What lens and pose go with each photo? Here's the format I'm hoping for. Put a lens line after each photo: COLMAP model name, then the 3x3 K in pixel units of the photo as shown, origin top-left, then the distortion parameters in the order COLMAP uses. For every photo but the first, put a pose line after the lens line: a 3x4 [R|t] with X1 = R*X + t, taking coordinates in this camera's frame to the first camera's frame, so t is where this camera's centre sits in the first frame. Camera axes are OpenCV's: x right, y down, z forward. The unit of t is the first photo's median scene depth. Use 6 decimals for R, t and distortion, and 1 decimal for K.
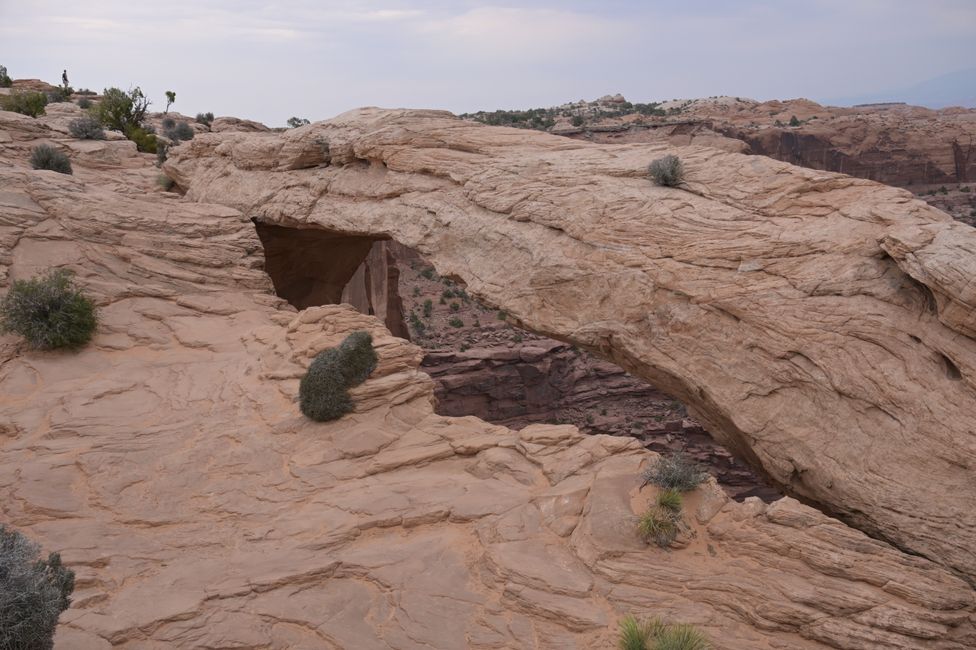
lens RADIAL K [[1229.1, 0, 493.9], [0, 1229.1, 320.5], [0, 0, 1]] dist [0.036006, 0.000000]
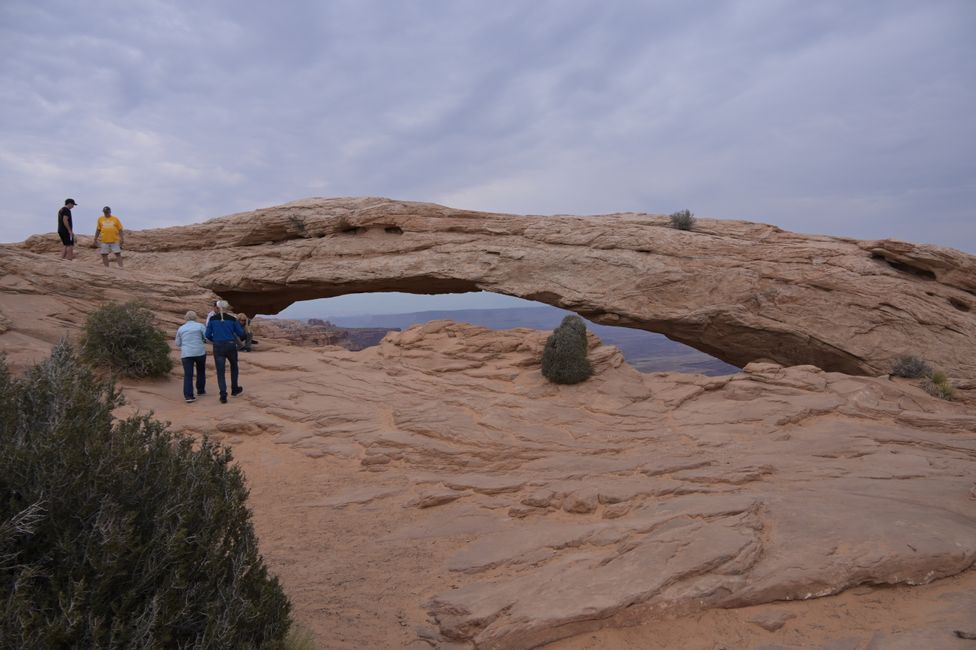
lens RADIAL K [[736.9, 0, 485.6], [0, 736.9, 330.1], [0, 0, 1]] dist [0.014498, -0.002629]
pose [[0.783917, 0.001844, 0.620862, -0.629178], [0.095538, 0.987727, -0.123561, 0.105890], [-0.613470, 0.156178, 0.774120, 0.454496]]
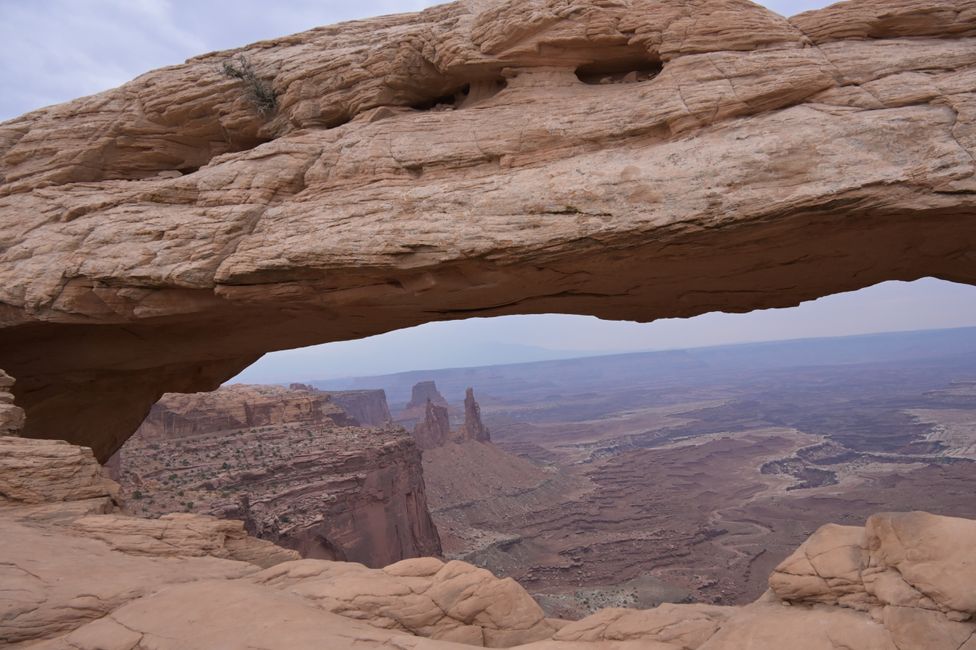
lens RADIAL K [[736.9, 0, 487.7], [0, 736.9, 328.5], [0, 0, 1]] dist [0.014498, -0.002629]
pose [[0.767858, 0.025620, 0.640108, -0.312385], [0.133982, 0.970680, -0.199573, -0.023855], [-0.626453, 0.239007, 0.741911, 1.132310]]
